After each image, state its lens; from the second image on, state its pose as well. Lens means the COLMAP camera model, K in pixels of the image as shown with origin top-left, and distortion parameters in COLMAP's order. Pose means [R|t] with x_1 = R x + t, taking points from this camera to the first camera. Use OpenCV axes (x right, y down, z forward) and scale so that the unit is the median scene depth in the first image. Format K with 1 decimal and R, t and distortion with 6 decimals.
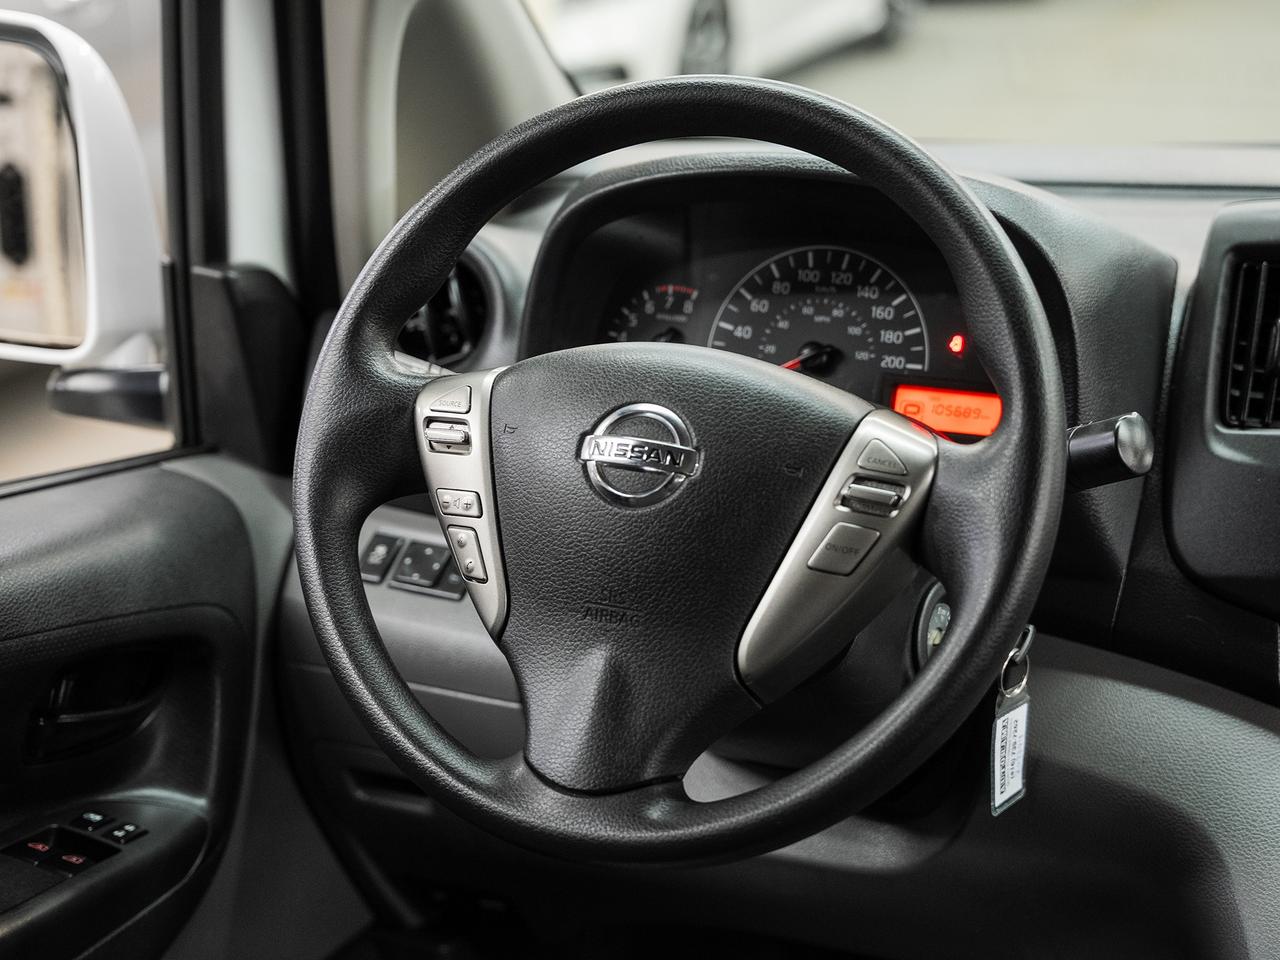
lens RADIAL K [[2313.0, 0, 640.0], [0, 2313.0, 480.0], [0, 0, 1]] dist [0.051997, 0.033088]
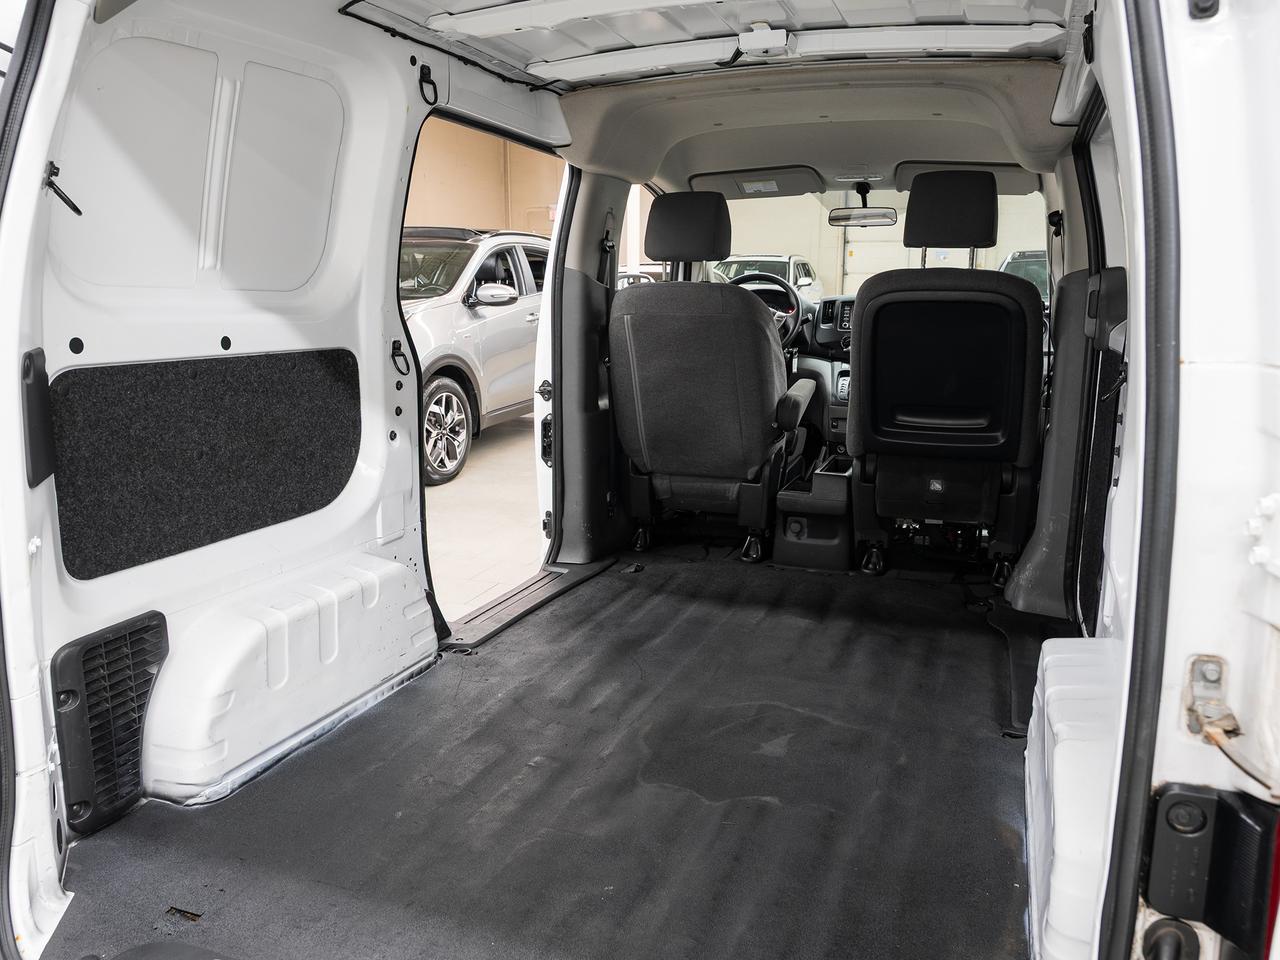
lens RADIAL K [[978.3, 0, 647.4], [0, 978.3, 499.2], [0, 0, 1]] dist [-0.024756, -0.035557]
pose [[0.999935, 0.004688, 0.010356, -0.381077], [-0.003785, 0.996326, -0.085564, 0.897163], [-0.010719, 0.085519, 0.996279, -2.297036]]
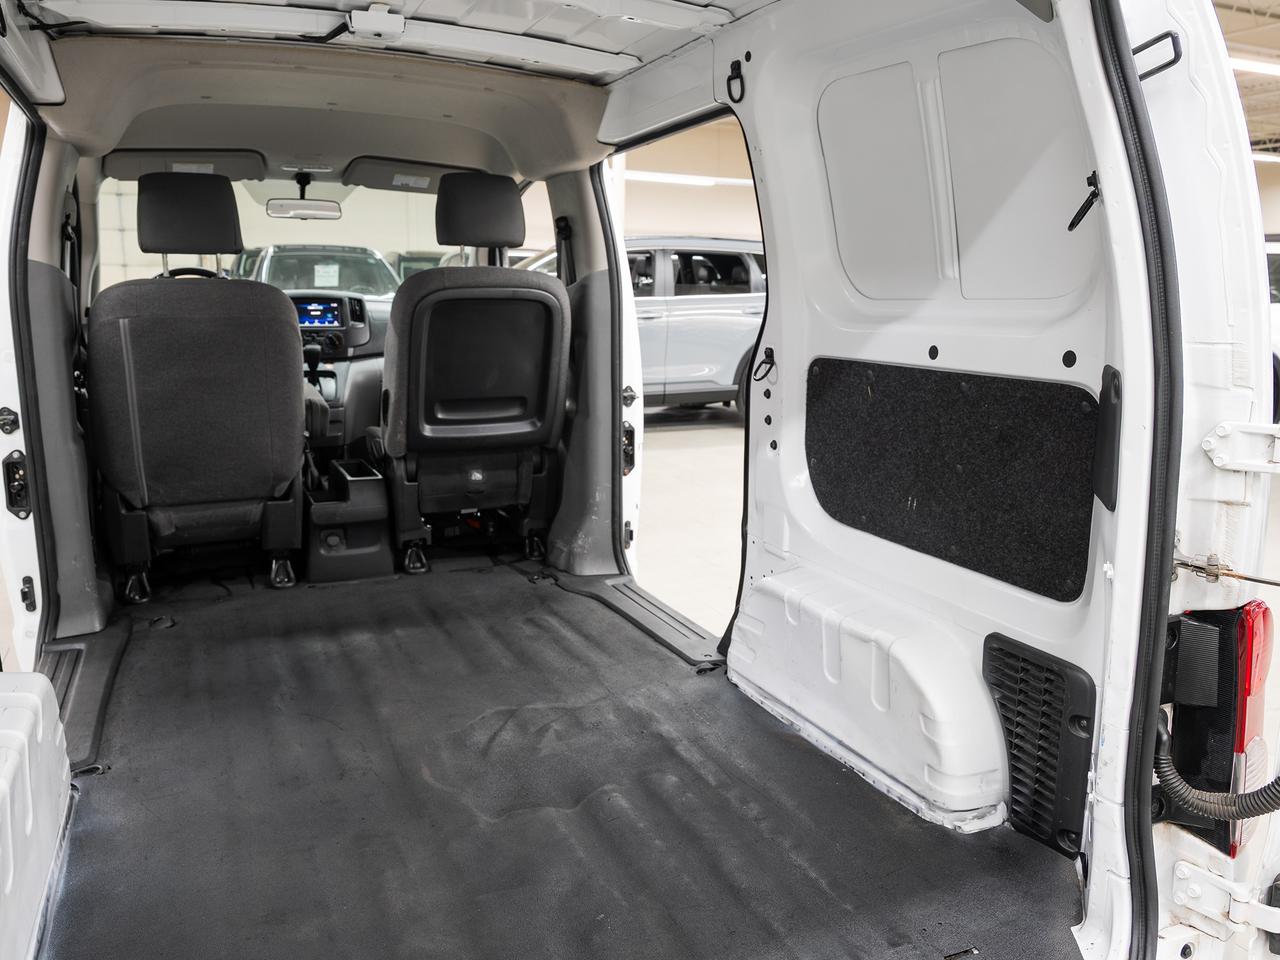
lens RADIAL K [[980.1, 0, 647.4], [0, 980.1, 495.0], [0, 0, 1]] dist [-0.015539, -0.008579]
pose [[0.698239, -0.140317, 0.701978, -1.174156], [0.198156, 0.980170, -0.001177, 0.786657], [-0.687893, 0.139923, 0.712197, -1.974647]]
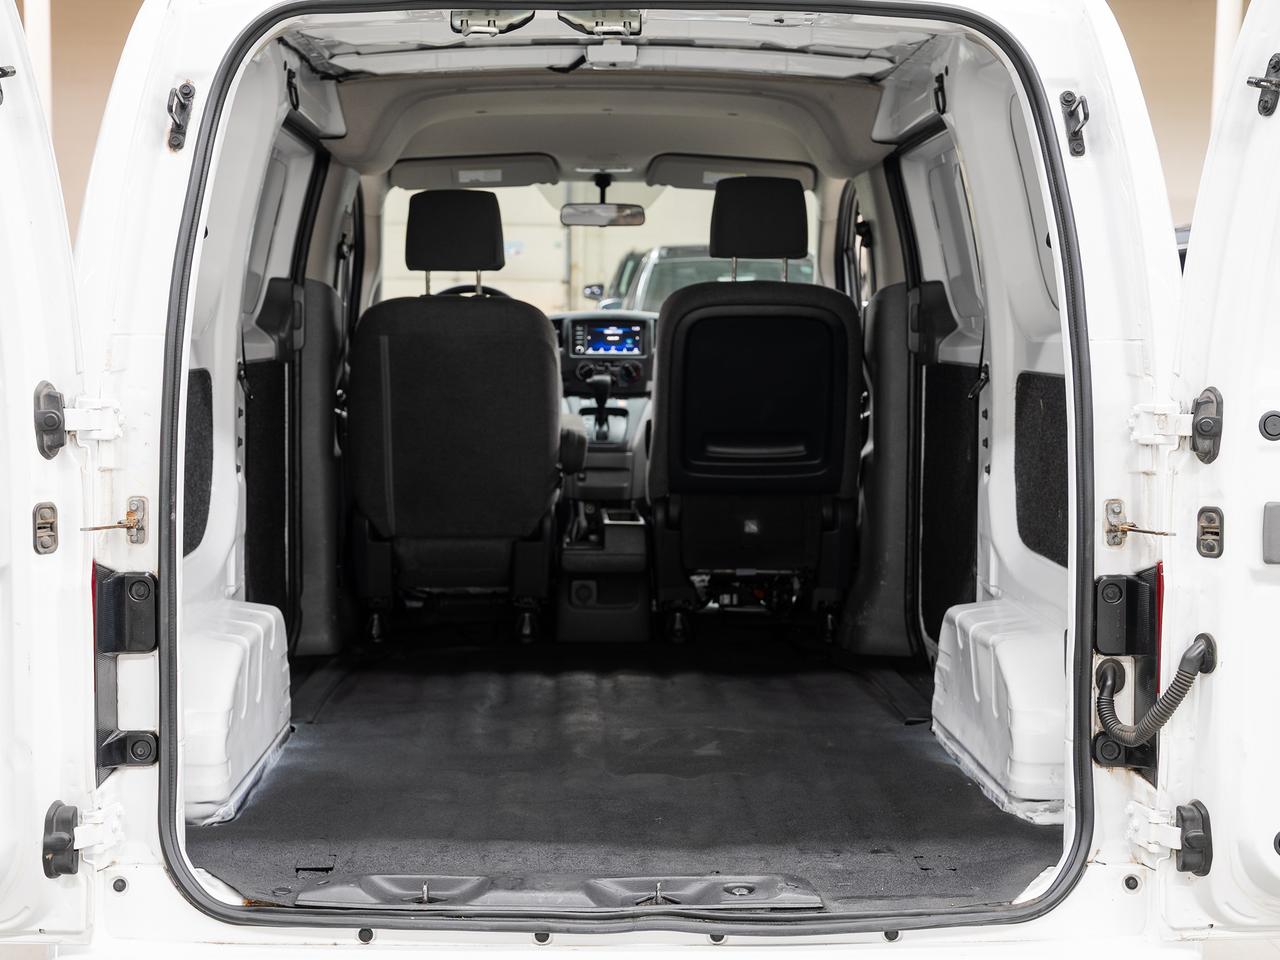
lens RADIAL K [[1971.8, 0, 640.0], [0, 1971.8, 480.0], [0, 0, 1]] dist [0.007782, 0.013511]
pose [[0.922142, -0.027514, 0.385872, -1.580454], [0.106896, 0.976754, -0.185808, 1.349690], [-0.371790, 0.212590, 0.903647, -3.764955]]
